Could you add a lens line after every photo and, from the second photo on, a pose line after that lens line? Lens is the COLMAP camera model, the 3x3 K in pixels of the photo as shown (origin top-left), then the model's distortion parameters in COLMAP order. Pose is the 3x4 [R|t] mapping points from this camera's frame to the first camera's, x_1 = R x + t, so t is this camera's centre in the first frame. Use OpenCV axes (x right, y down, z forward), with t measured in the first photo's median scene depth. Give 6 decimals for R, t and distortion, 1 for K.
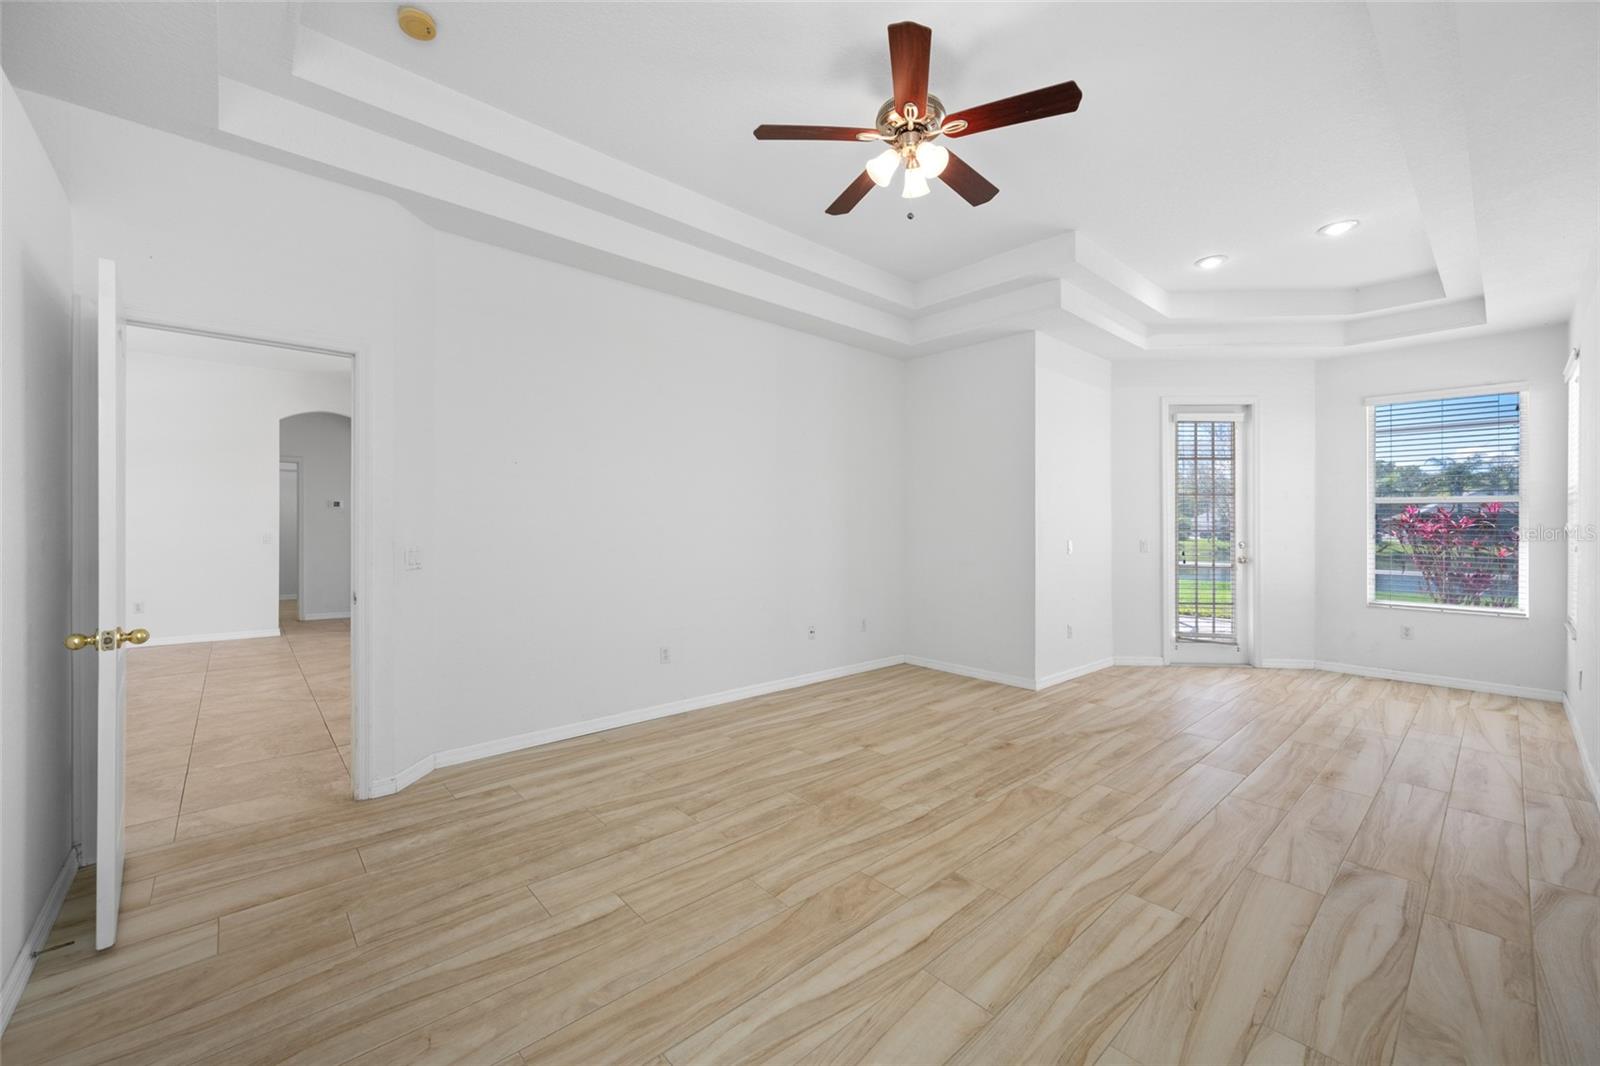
lens RADIAL K [[631.5, 0, 799.7], [0, 631.5, 528.0], [0, 0, 1]] dist [-0.000832, 0.000274]
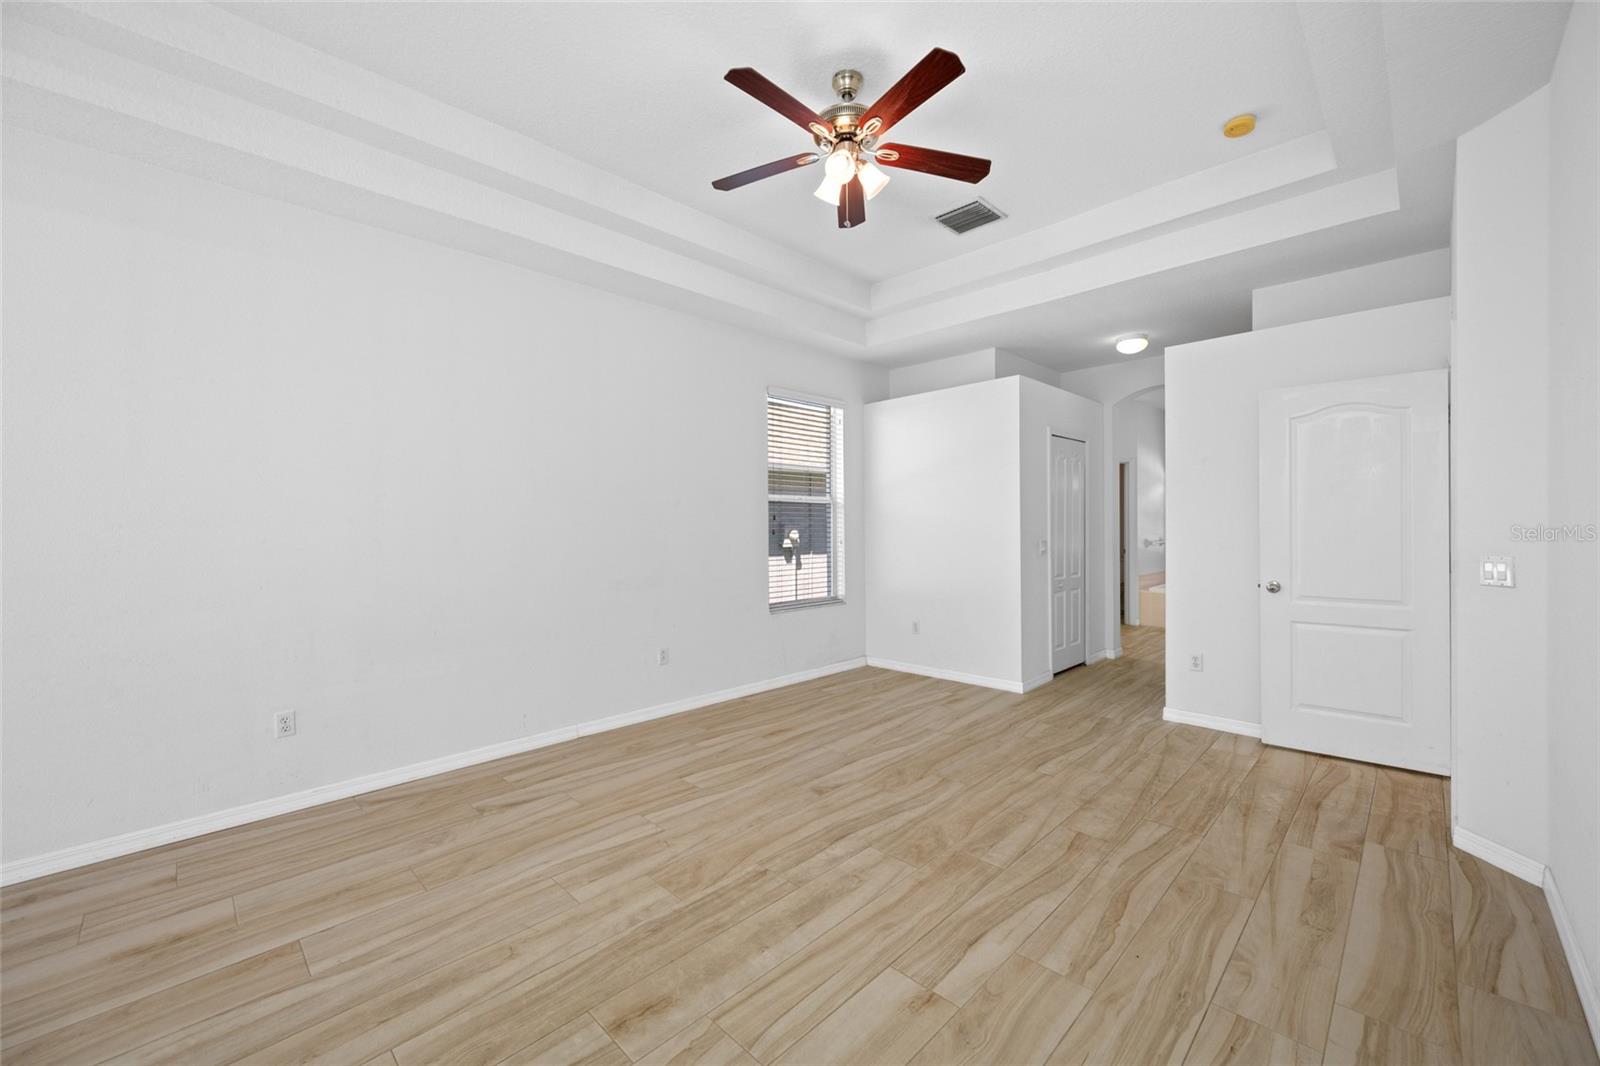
lens RADIAL K [[631.5, 0, 799.3], [0, 631.5, 529.1], [0, 0, 1]] dist [-0.000832, 0.000274]
pose [[-0.998184, 0.002800, -0.060180, 0.364783], [0.002129, 0.999935, 0.011213, -0.018589], [0.060207, 0.011064, -0.998125, 2.297602]]
